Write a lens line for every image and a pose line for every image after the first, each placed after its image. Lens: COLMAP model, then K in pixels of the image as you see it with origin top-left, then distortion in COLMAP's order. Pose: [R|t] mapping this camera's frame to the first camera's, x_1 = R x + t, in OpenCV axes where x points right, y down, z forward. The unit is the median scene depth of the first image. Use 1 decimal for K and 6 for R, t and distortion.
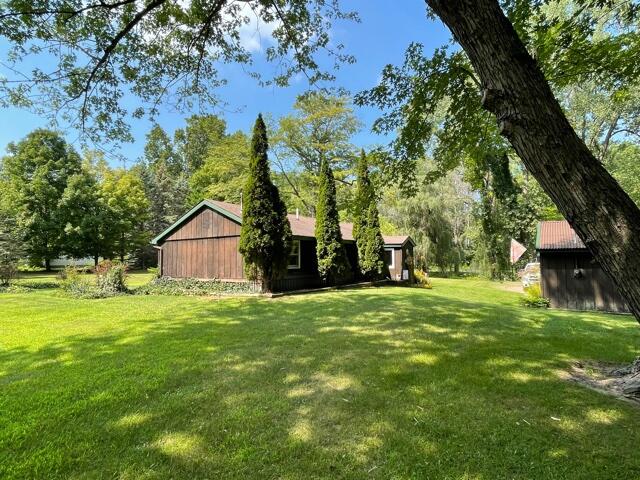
lens RADIAL K [[370.7, 0, 321.0], [0, 370.7, 242.3], [0, 0, 1]] dist [0.001449, -0.000193]
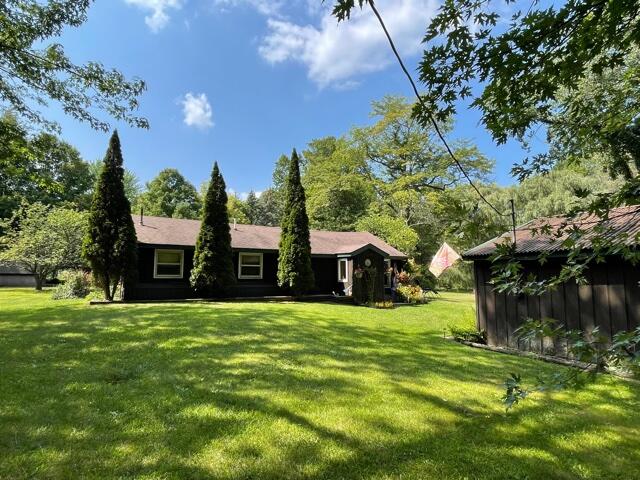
lens RADIAL K [[370.7, 0, 320.3], [0, 370.7, 238.7], [0, 0, 1]] dist [0.001449, -0.000193]
pose [[0.892273, -0.034221, -0.450198, 0.581117], [0.010481, 0.998425, -0.055121, 0.019544], [0.451375, 0.044465, 0.891226, 0.232927]]
